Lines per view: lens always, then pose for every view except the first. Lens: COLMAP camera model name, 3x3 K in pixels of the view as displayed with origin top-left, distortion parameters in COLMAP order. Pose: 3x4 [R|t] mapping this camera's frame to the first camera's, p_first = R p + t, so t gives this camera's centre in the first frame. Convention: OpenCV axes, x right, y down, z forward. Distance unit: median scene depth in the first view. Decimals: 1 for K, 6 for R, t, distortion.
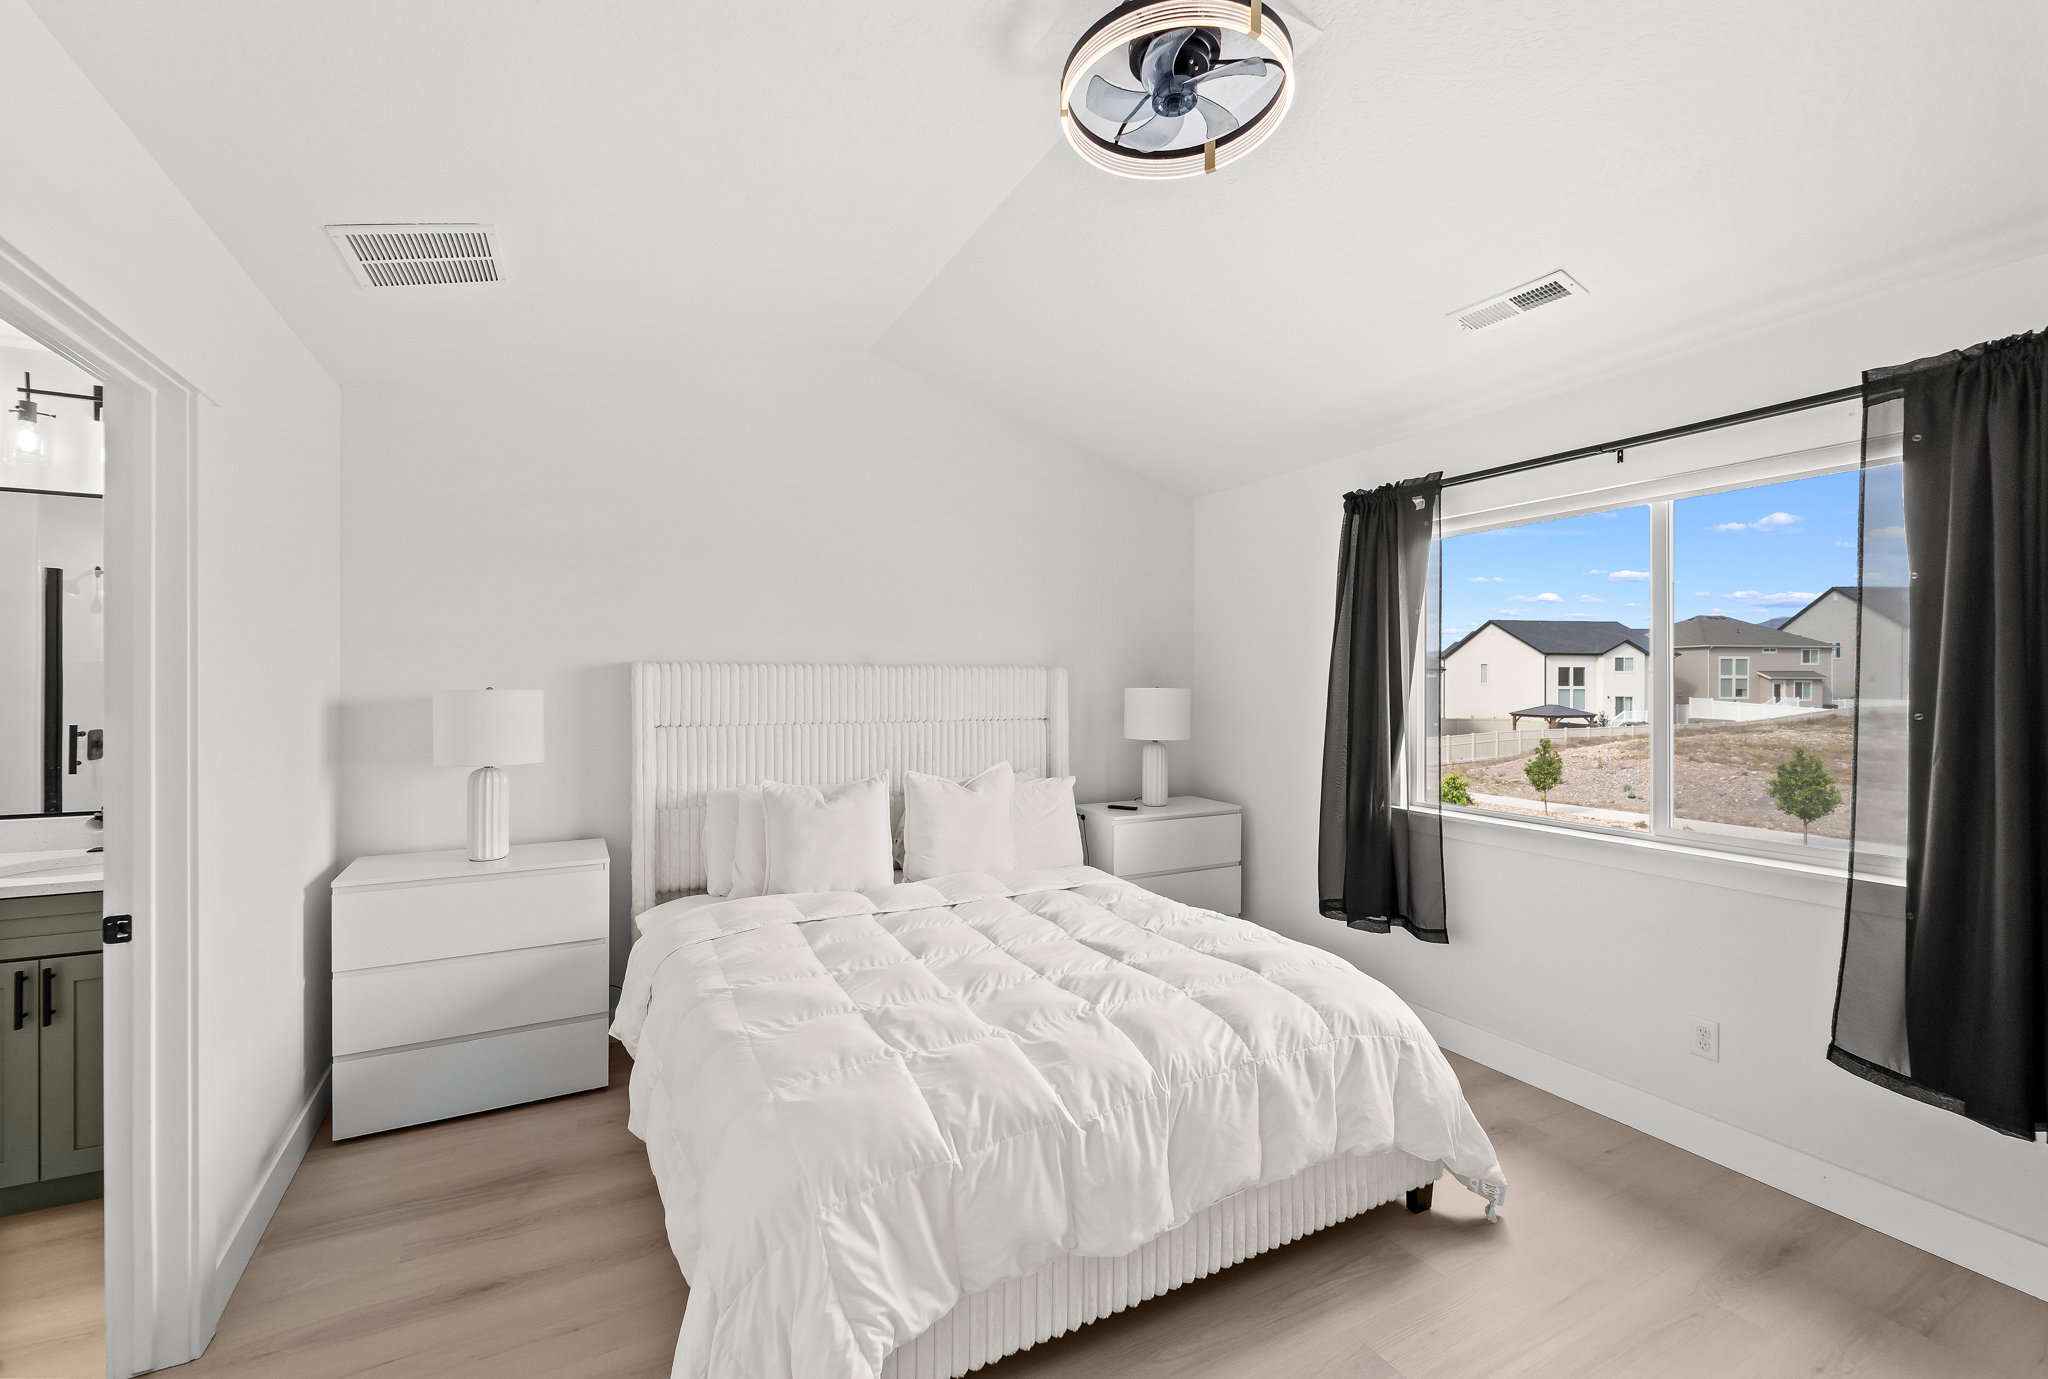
lens RADIAL K [[849.6, 0, 1030.1], [0, 849.6, 689.2], [0, 0, 1]] dist [0.001096, -0.001319]
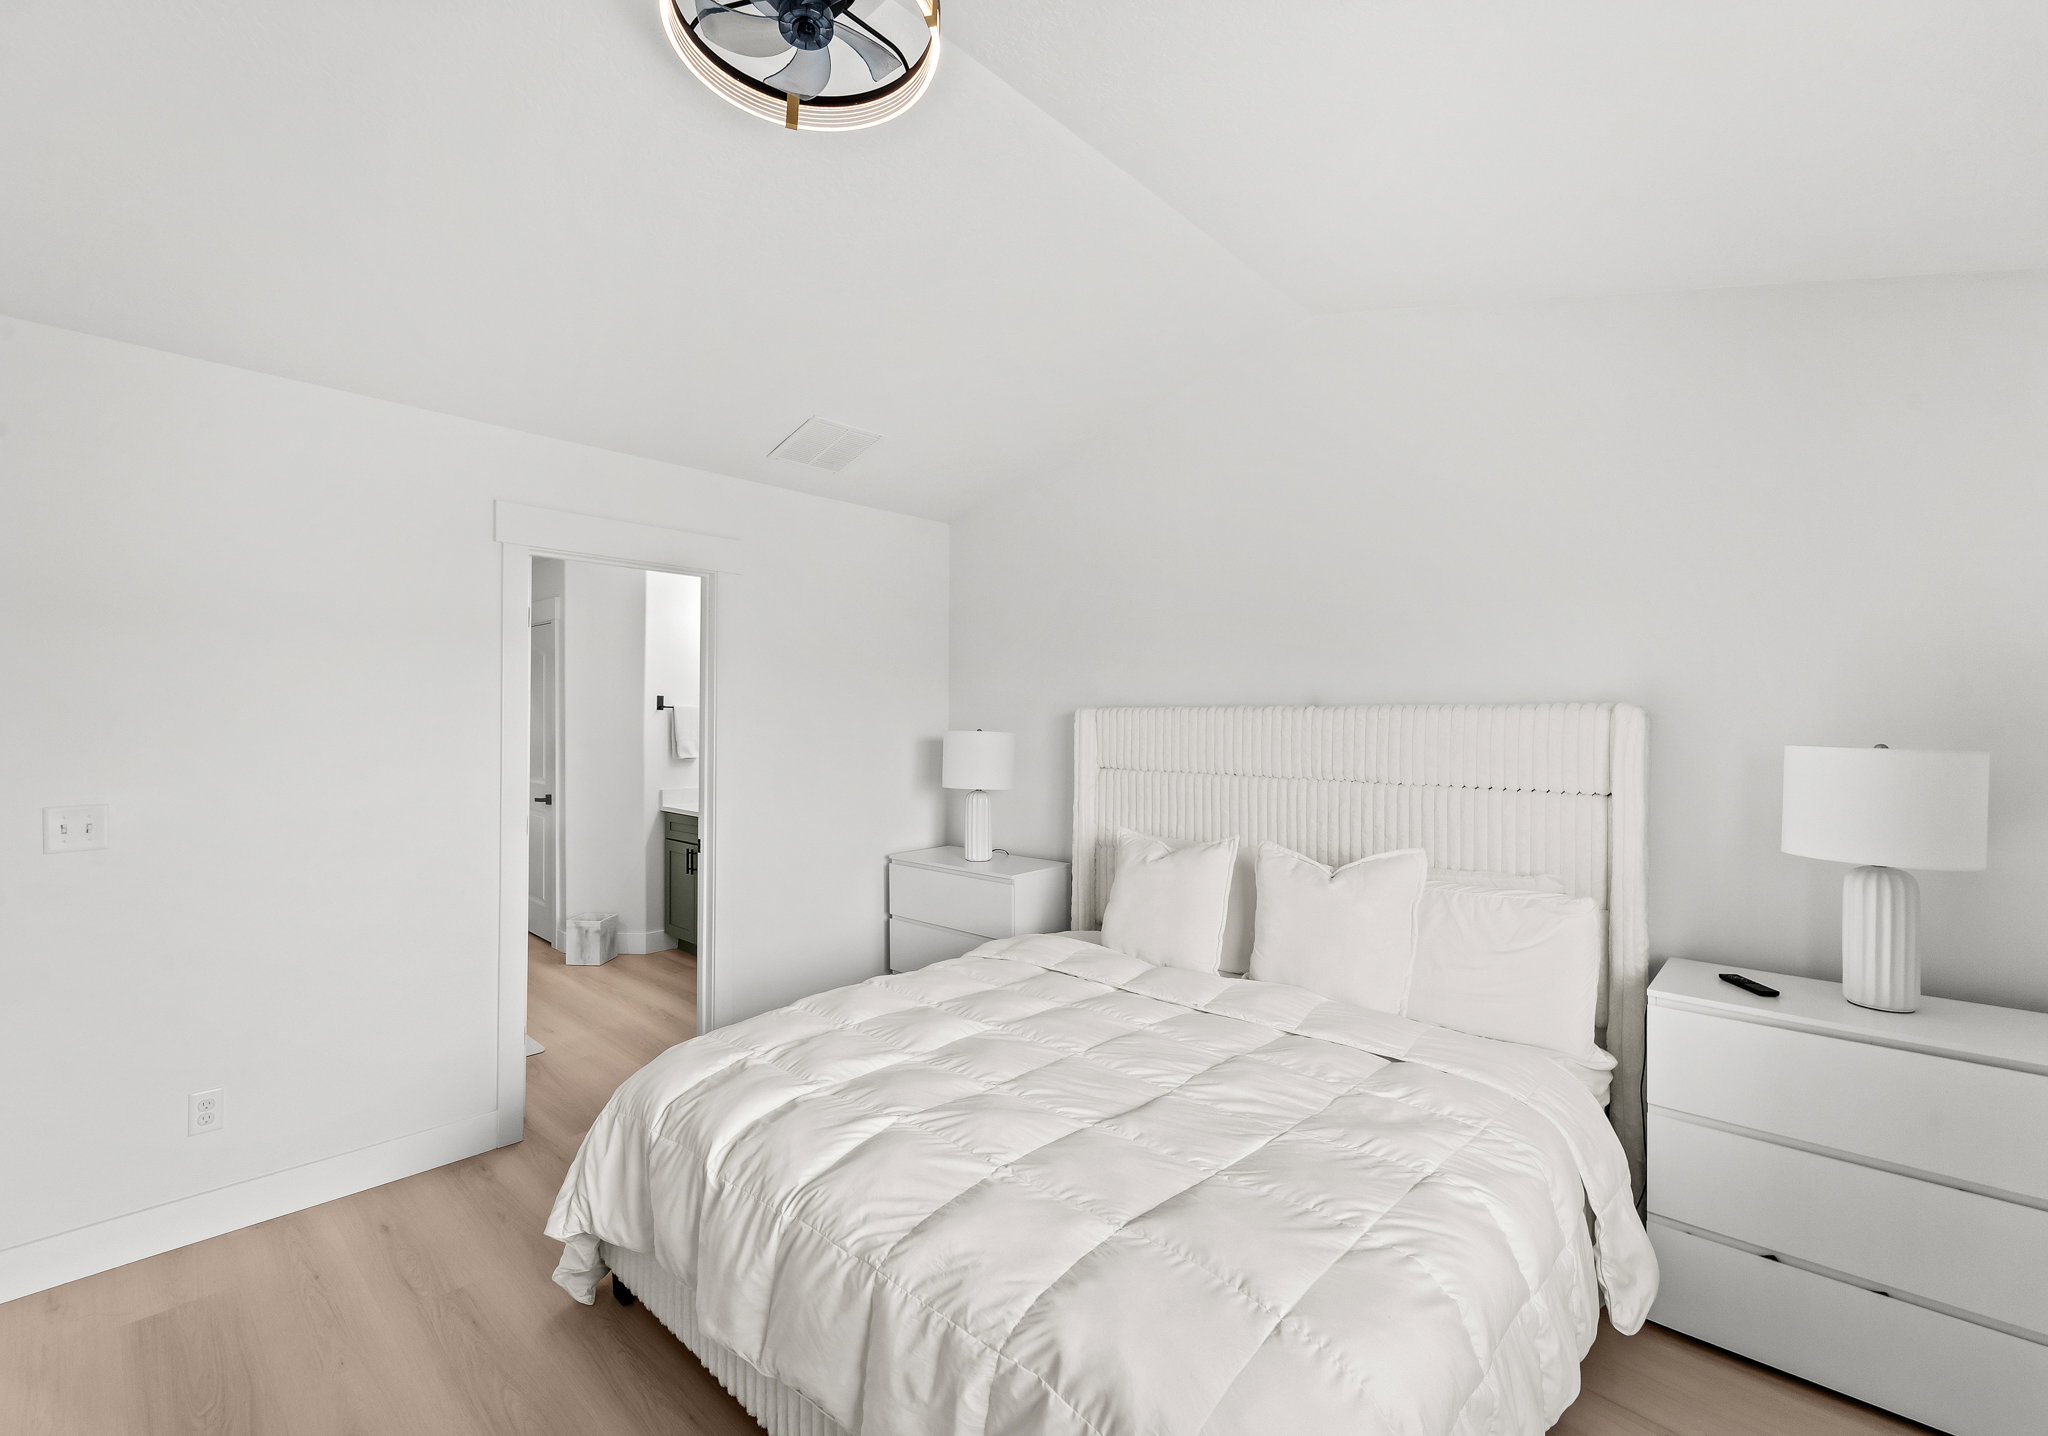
lens RADIAL K [[925.8, 0, 1024.2], [0, 925.8, 722.5], [0, 0, 1]] dist [0.000594, -0.000003]
pose [[0.295544, 0.000801, -0.955329, 0.680924], [-0.014523, 0.999888, -0.003654, -0.008423], [0.955219, 0.014954, 0.295522, 0.583450]]
